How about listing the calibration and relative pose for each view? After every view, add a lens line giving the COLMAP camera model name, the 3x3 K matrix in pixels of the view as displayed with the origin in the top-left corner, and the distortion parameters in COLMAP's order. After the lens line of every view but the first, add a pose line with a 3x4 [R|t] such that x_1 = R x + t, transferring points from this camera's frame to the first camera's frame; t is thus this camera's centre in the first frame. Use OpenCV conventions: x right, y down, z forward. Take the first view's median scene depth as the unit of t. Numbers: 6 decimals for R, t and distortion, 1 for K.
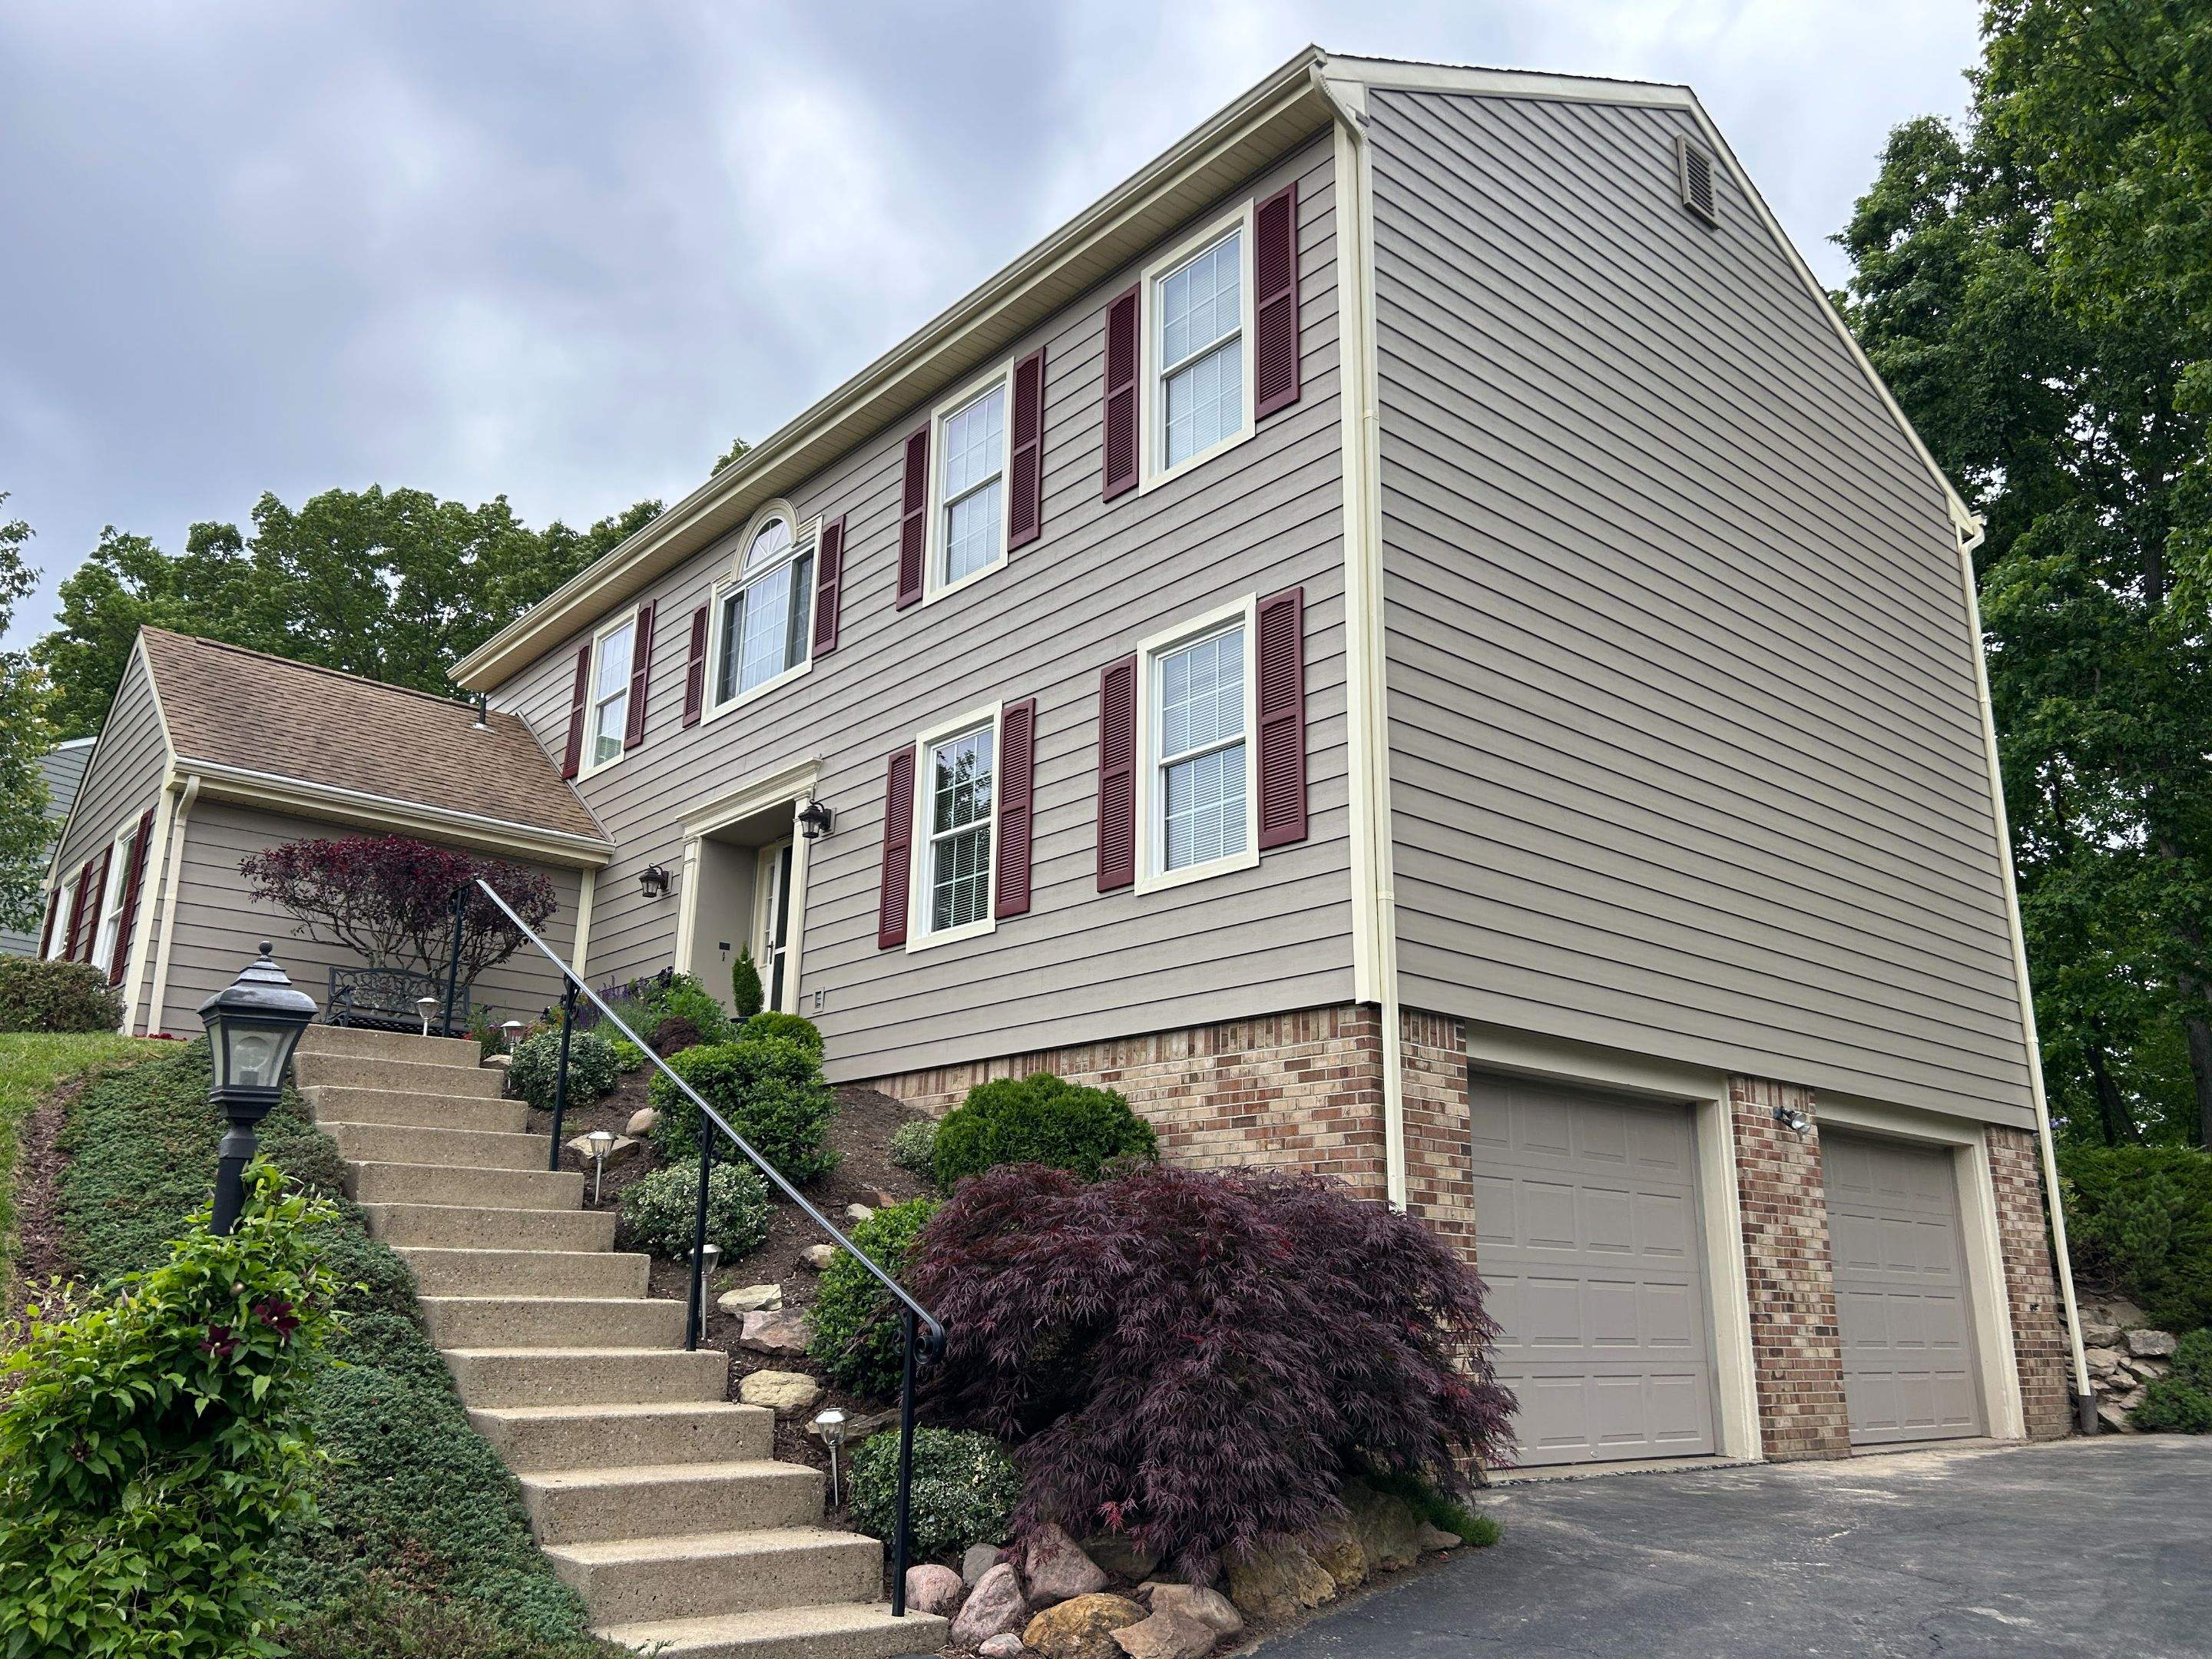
lens RADIAL K [[1658.3, 0, 1106.0], [0, 1658.3, 829.5], [0, 0, 1]] dist [0.029005, 0.000831]
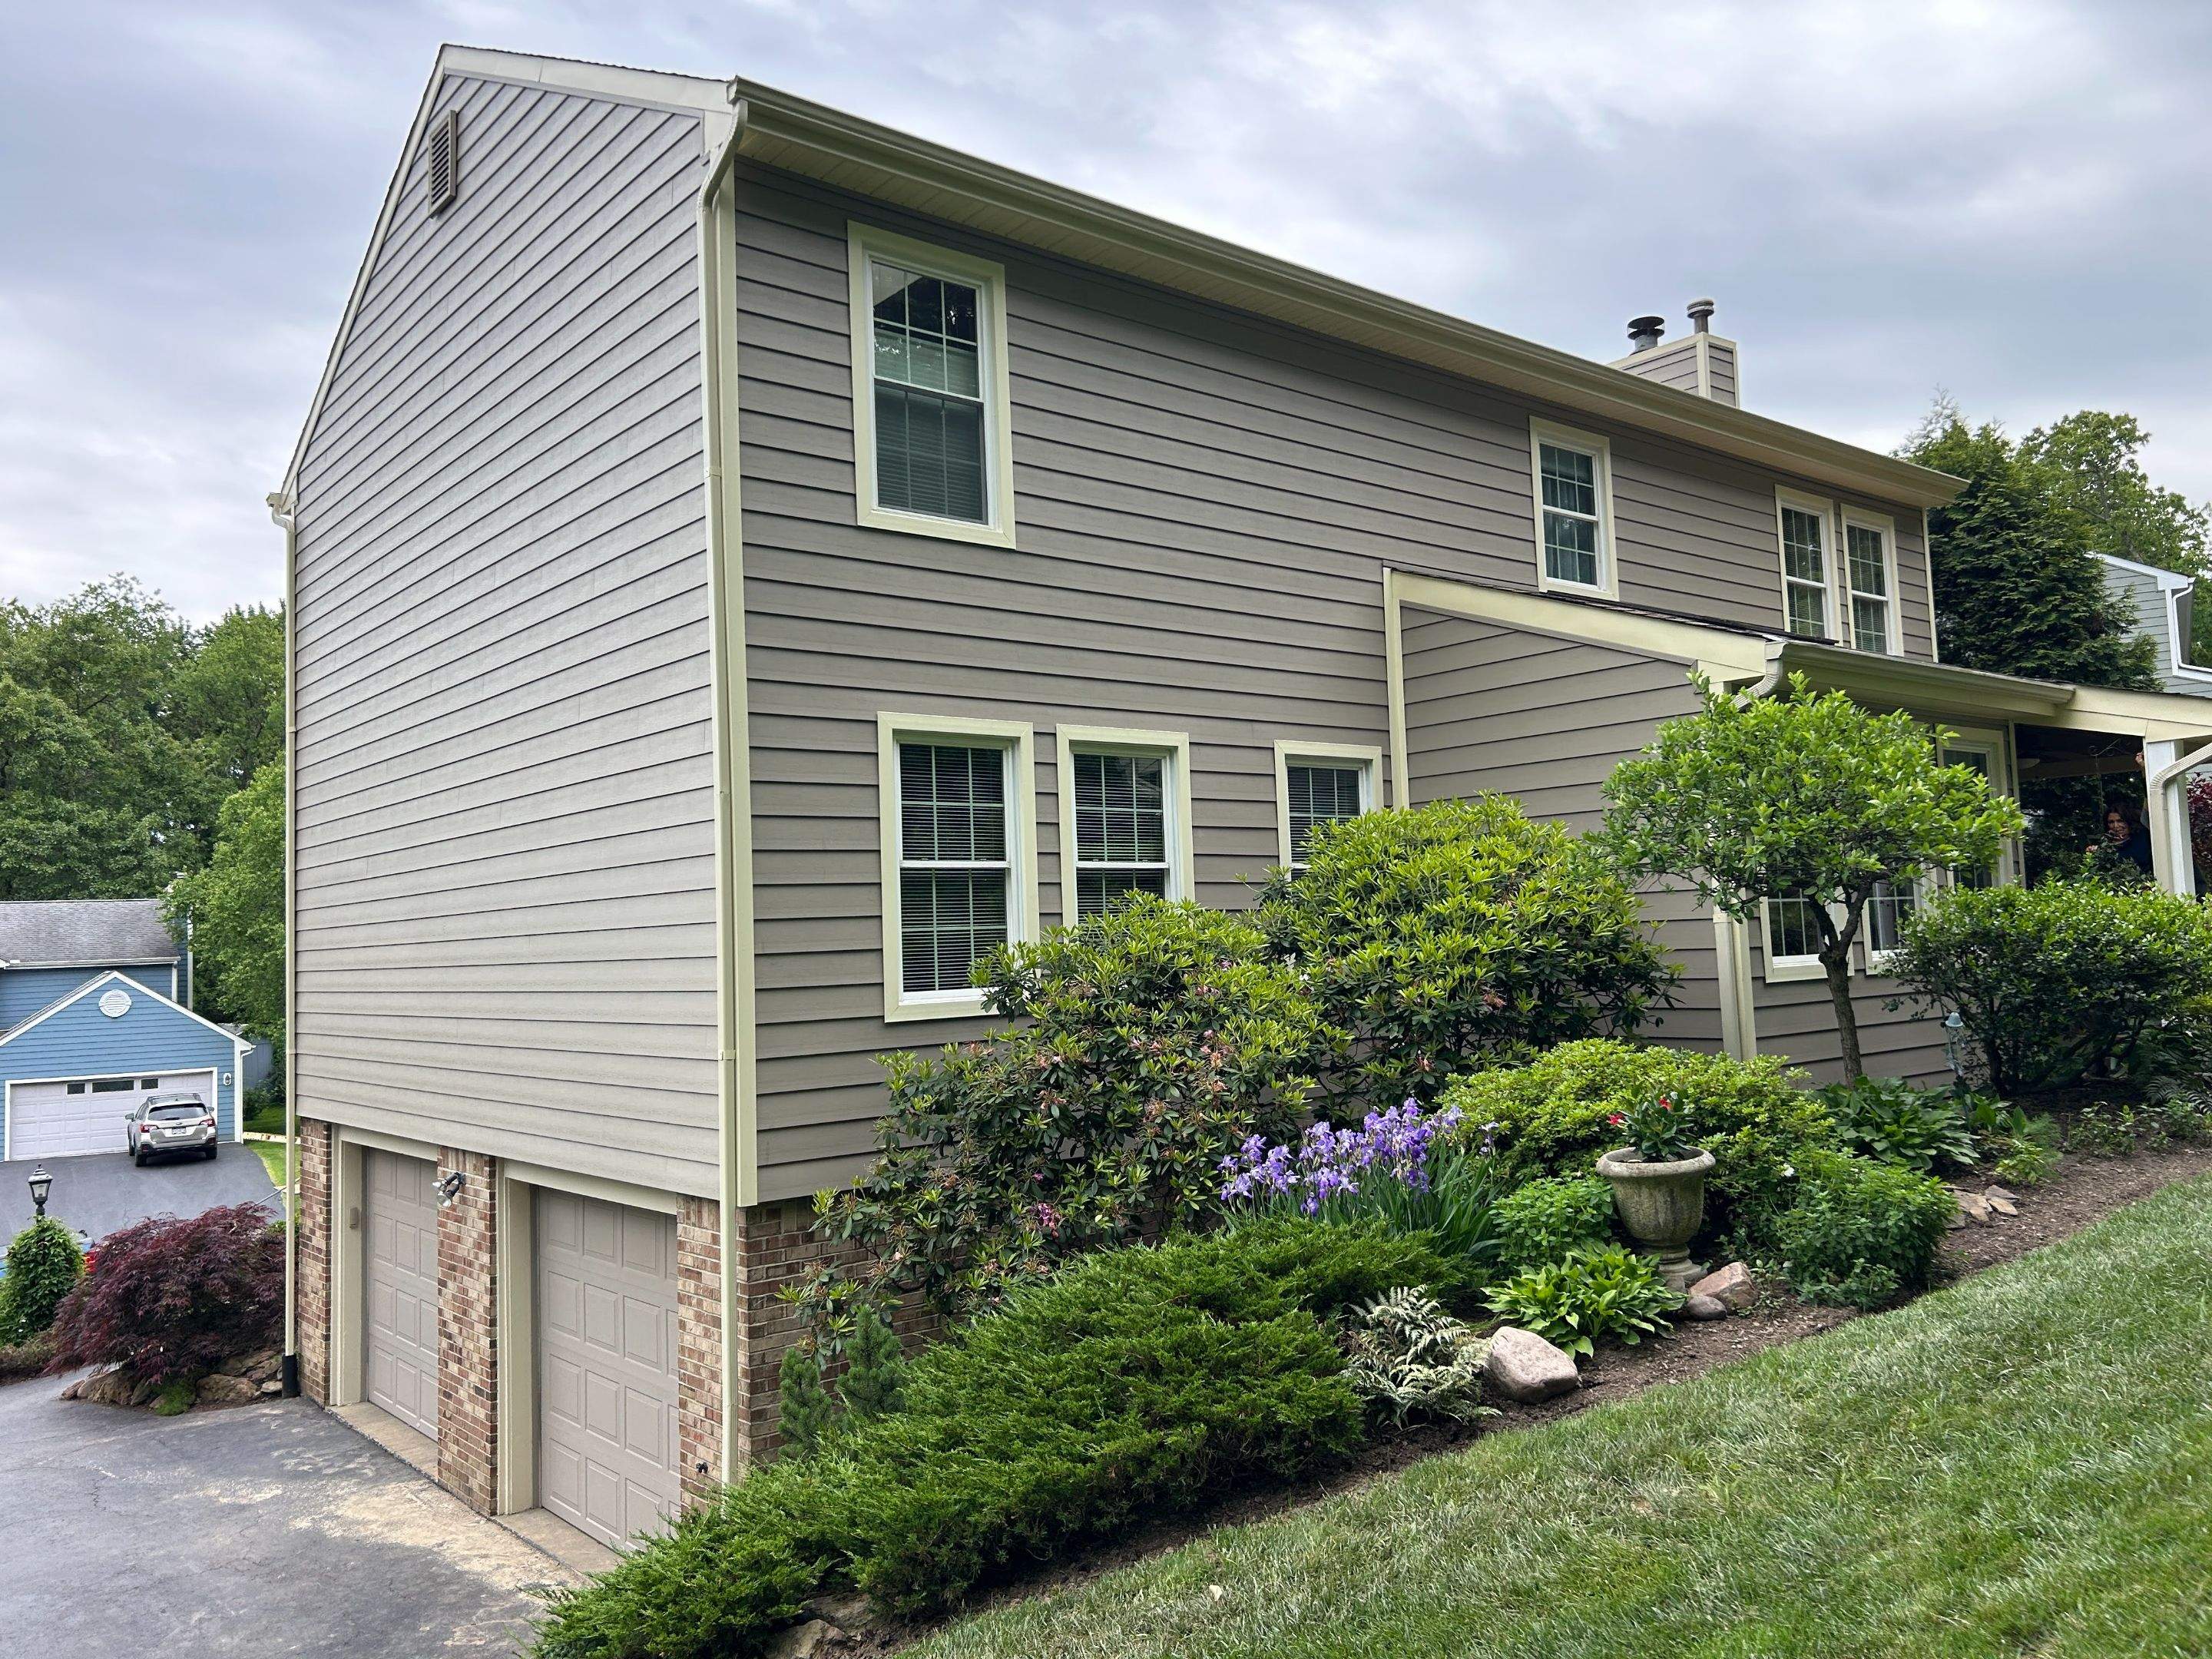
lens RADIAL K [[1658.3, 0, 1106.0], [0, 1658.3, 829.5], [0, 0, 1]] dist [0.029005, 0.000831]
pose [[-0.016427, -0.080982, -0.996580, 1.476141], [0.314381, 0.945746, -0.082033, 0.180929], [0.949155, -0.314653, 0.009923, 1.471105]]
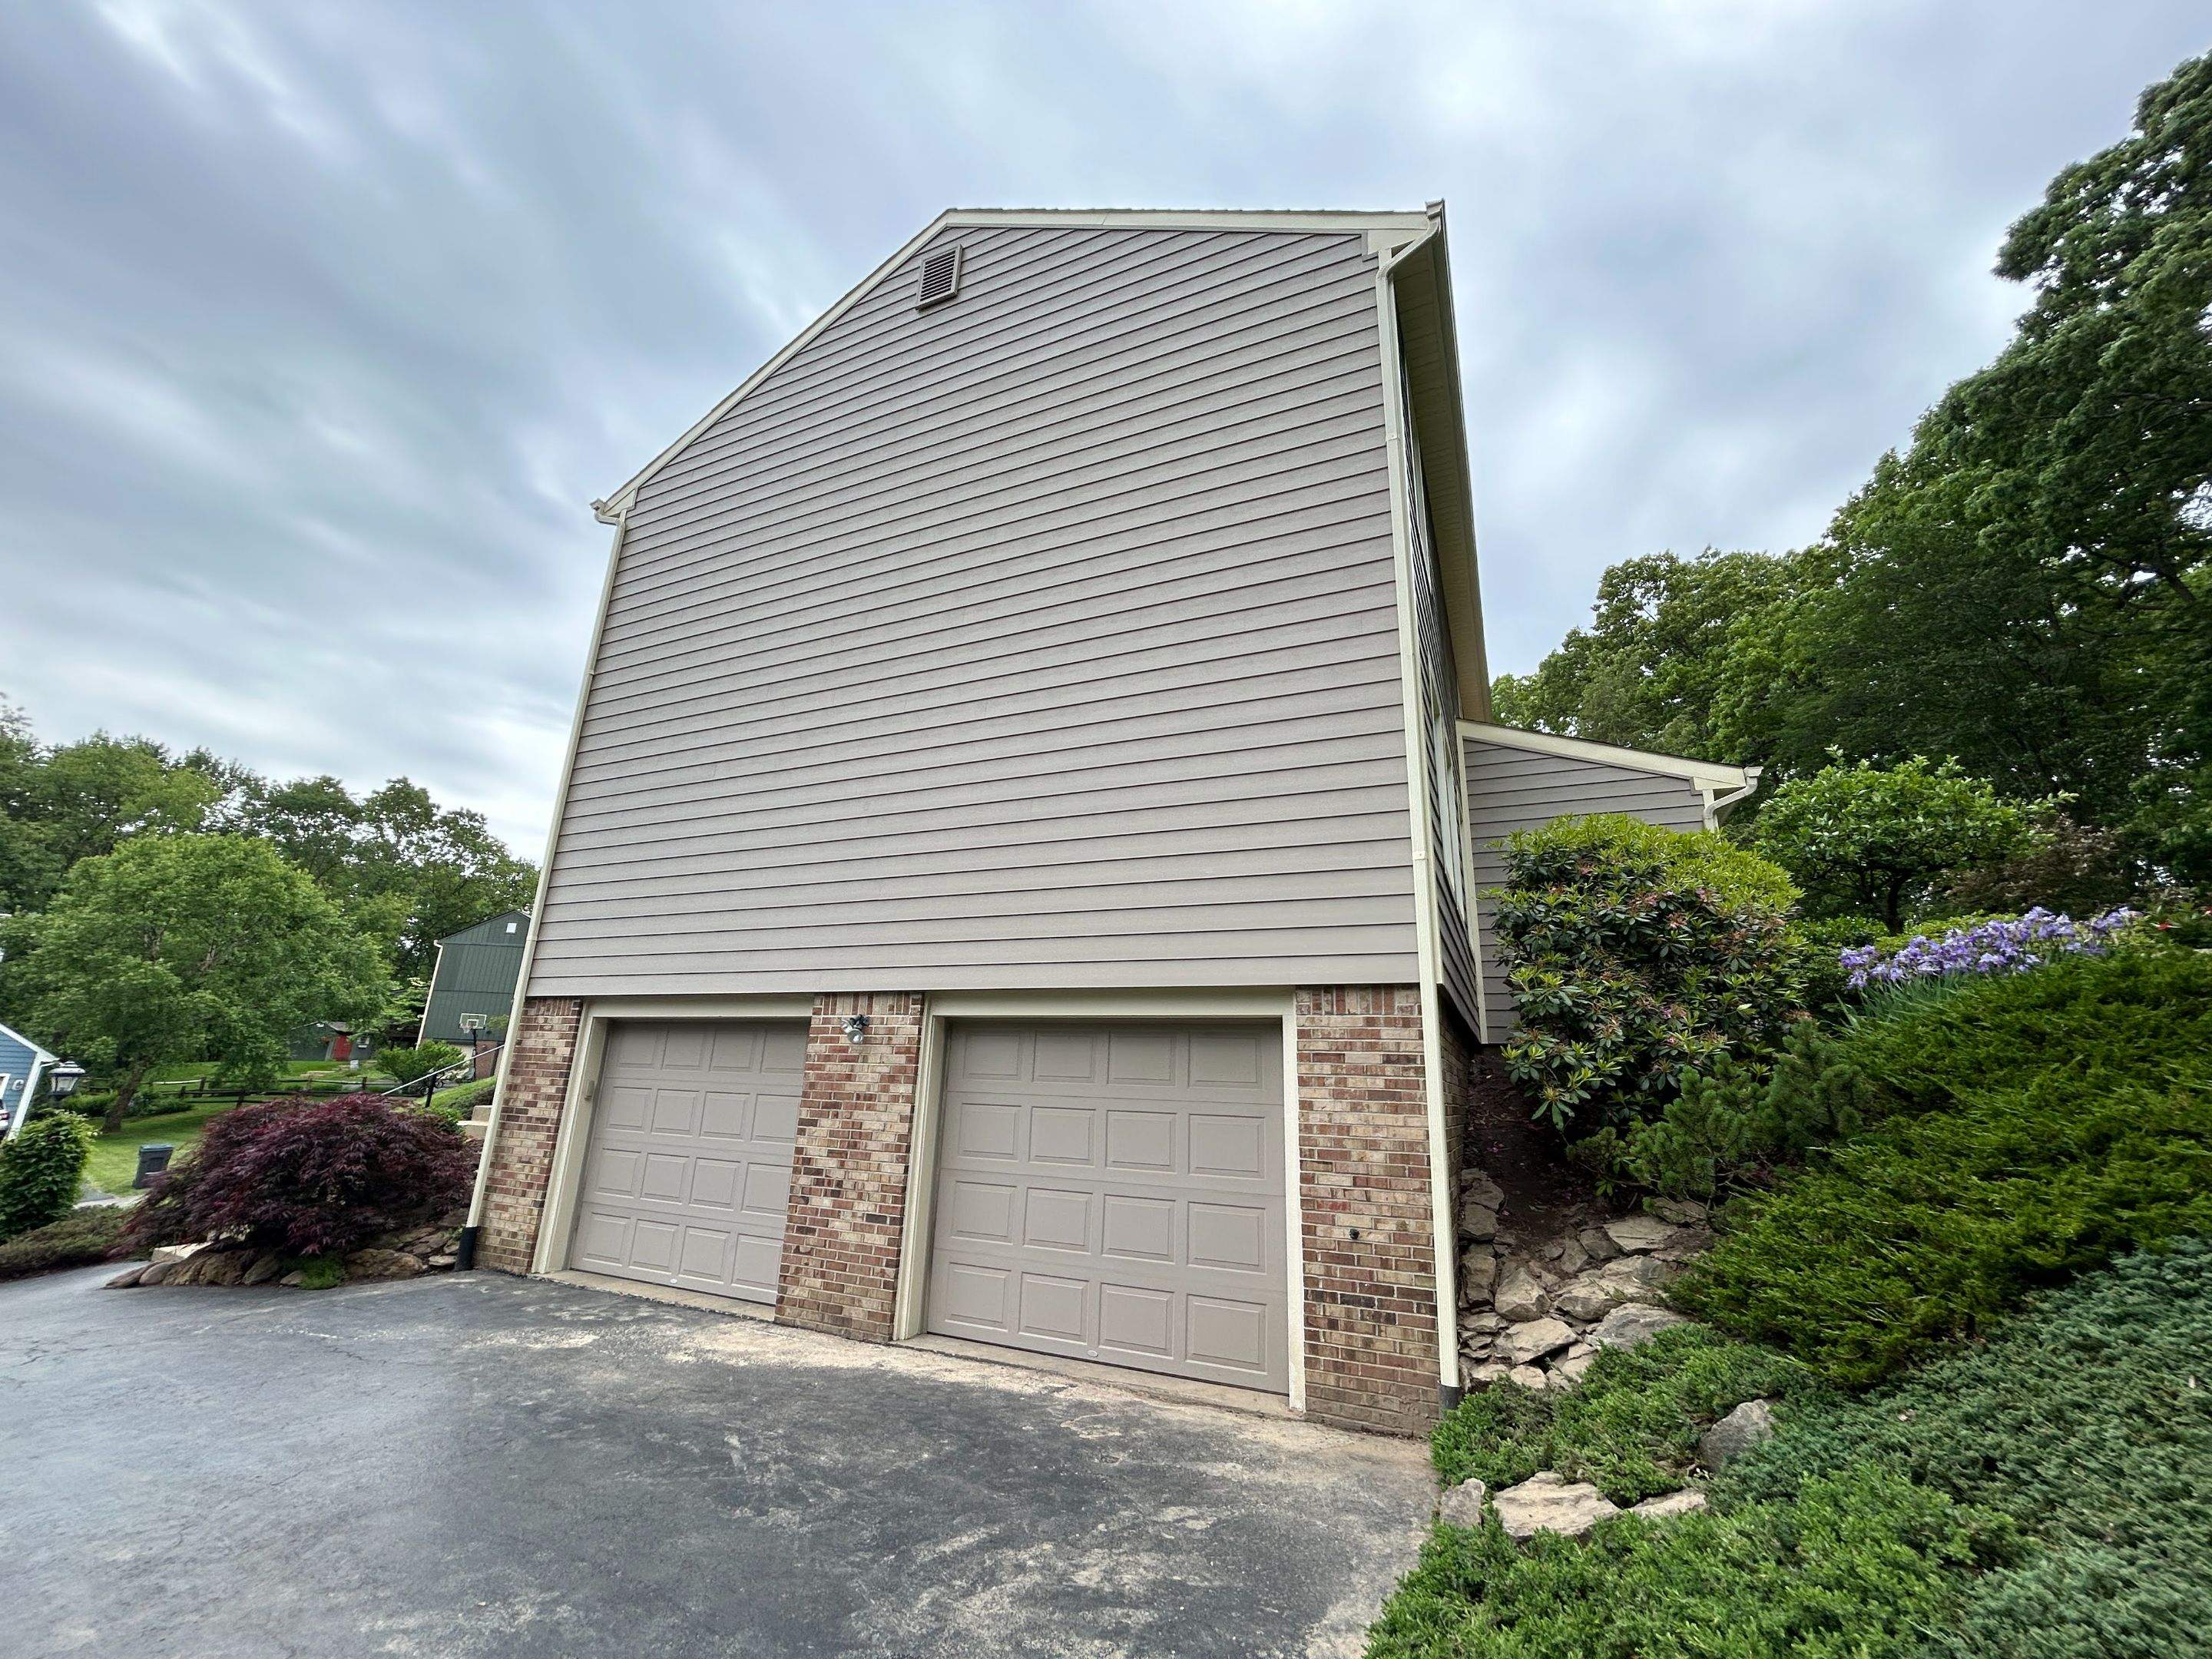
lens RADIAL K [[882.9, 0, 1101.5], [0, 882.9, 850.1], [0, 0, 1]] dist [0.002391, 0.000515]
pose [[0.419530, -0.240856, -0.875205, 1.056256], [0.222854, 0.961977, -0.157910, 0.194834], [0.879961, -0.128794, 0.457254, 0.904301]]
